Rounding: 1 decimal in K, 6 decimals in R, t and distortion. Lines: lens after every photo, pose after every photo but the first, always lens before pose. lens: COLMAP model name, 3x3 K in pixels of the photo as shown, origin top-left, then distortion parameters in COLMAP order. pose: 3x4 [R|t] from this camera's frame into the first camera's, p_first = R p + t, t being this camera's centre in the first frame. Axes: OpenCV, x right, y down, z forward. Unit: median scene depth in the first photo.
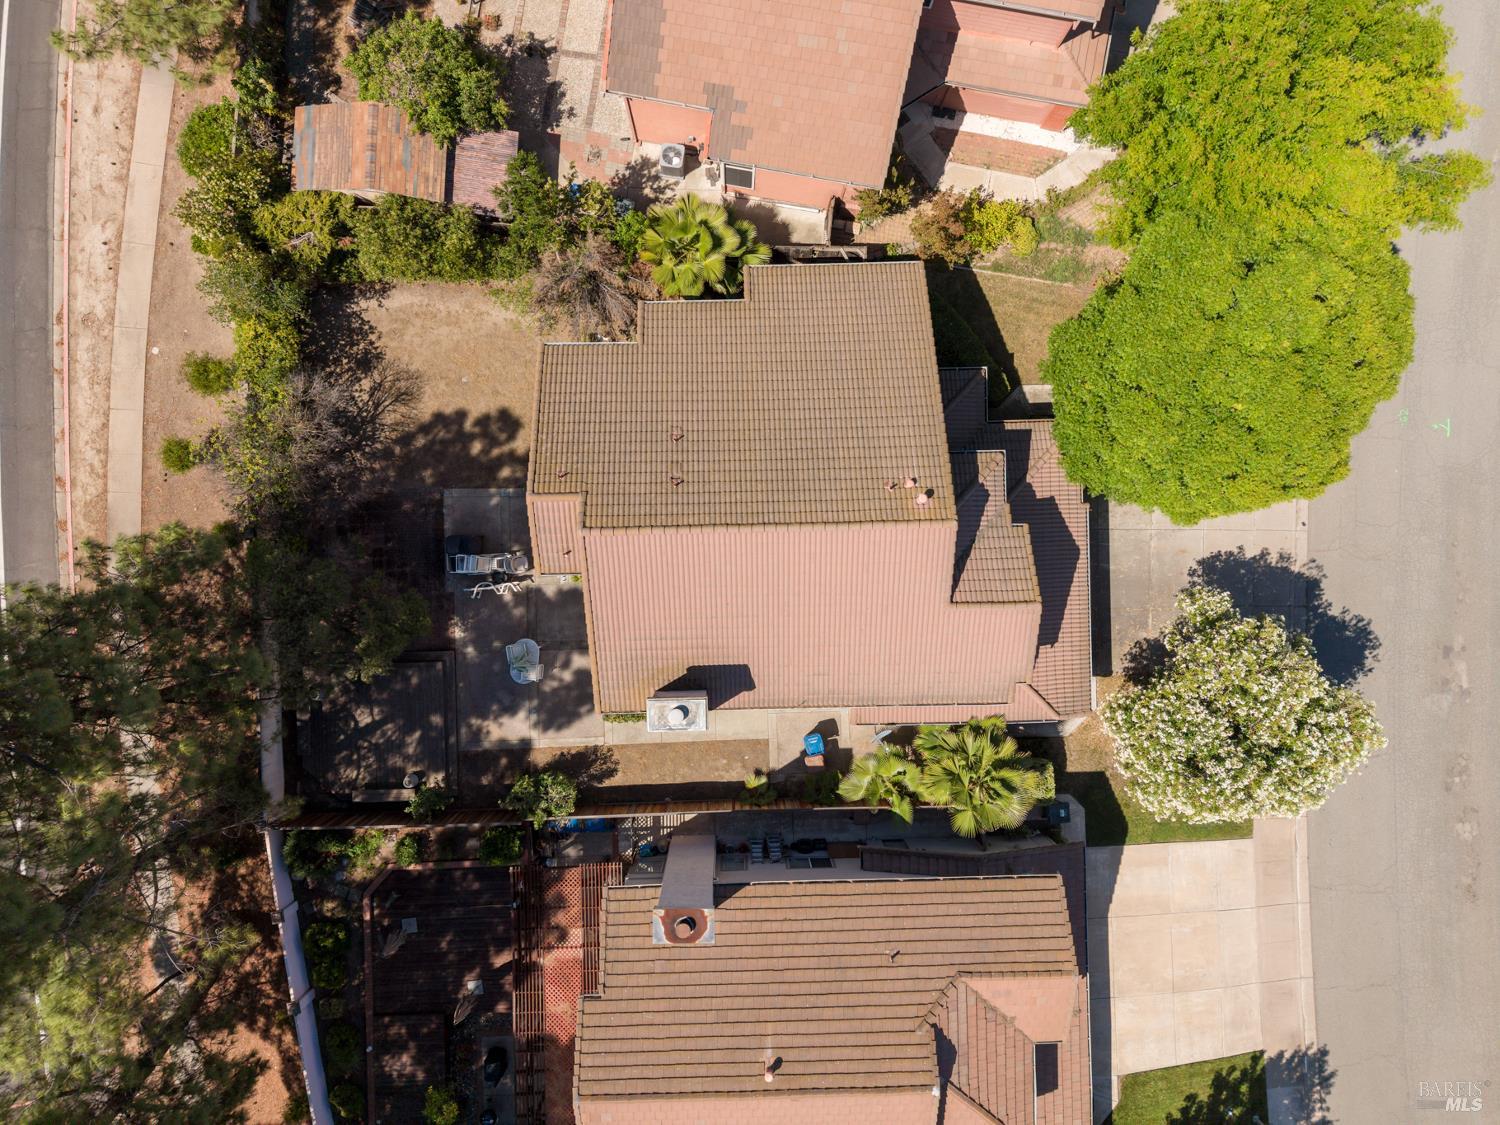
lens RADIAL K [[1007.6, 0, 746.8], [0, 1007.6, 568.5], [0, 0, 1]] dist [0.025028, -0.028996]
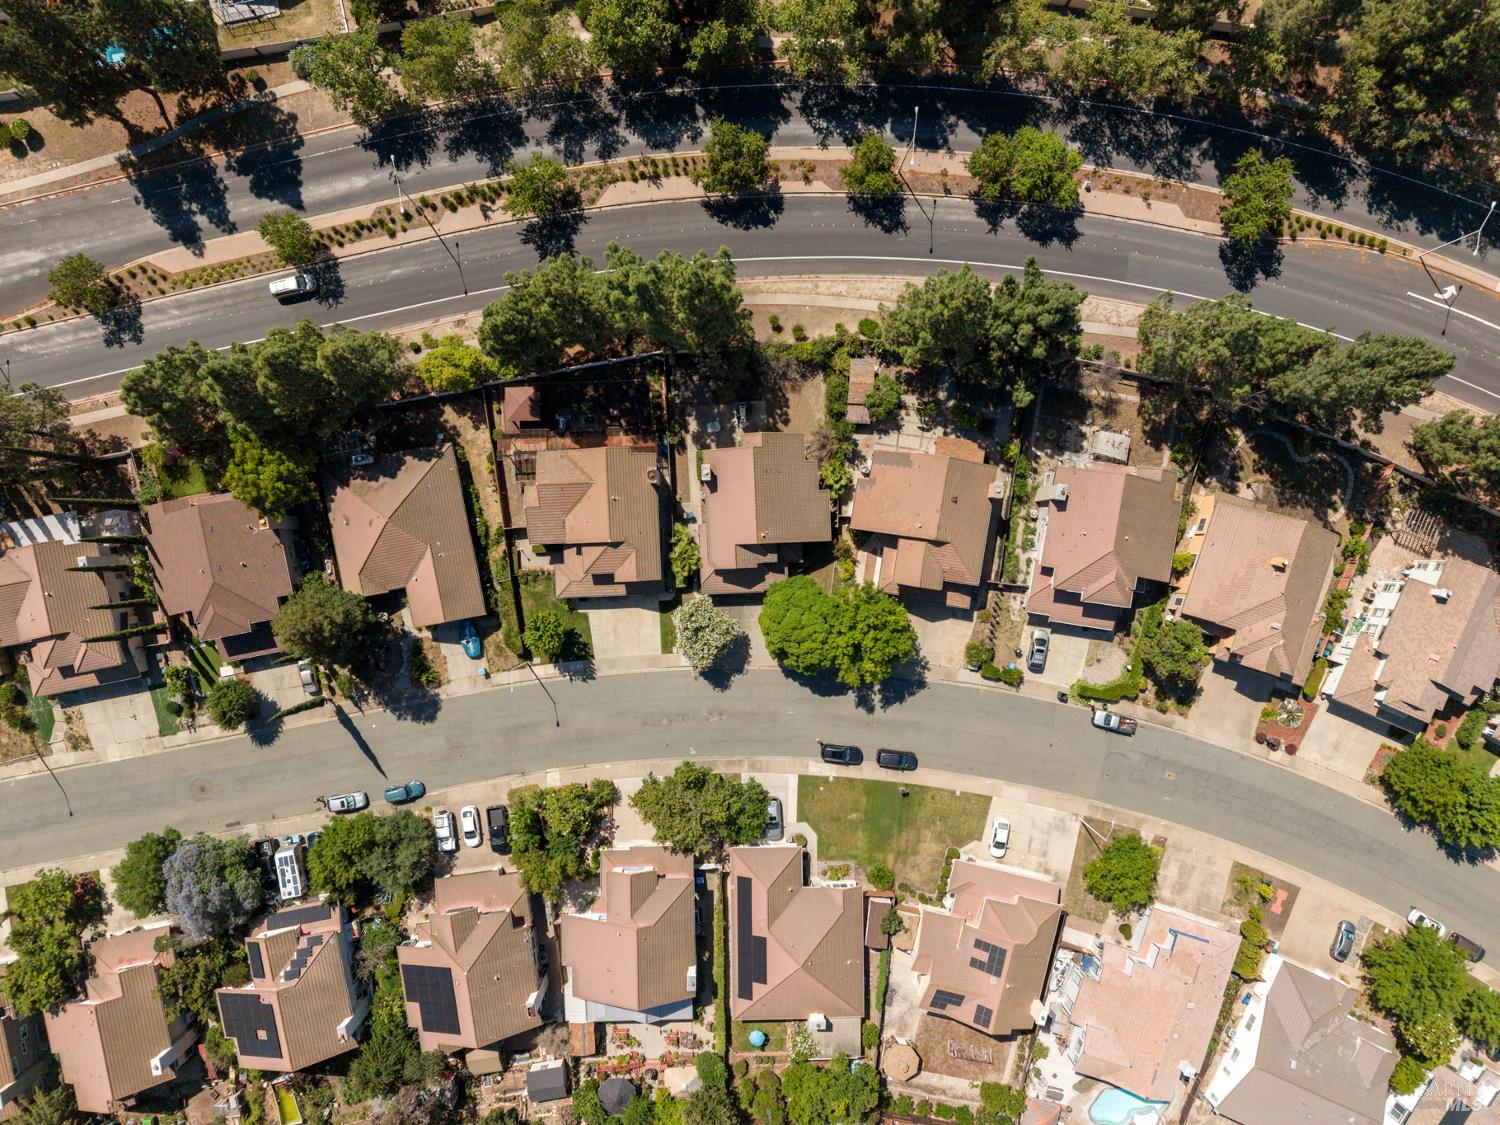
lens RADIAL K [[1007.6, 0, 746.0], [0, 1007.6, 563.8], [0, 0, 1]] dist [0.025028, -0.028996]
pose [[0.018441, 0.999418, 0.028701, 0.139557], [-0.999747, 0.018802, -0.012359, 0.036206], [-0.012891, -0.028466, 0.999512, -2.391548]]
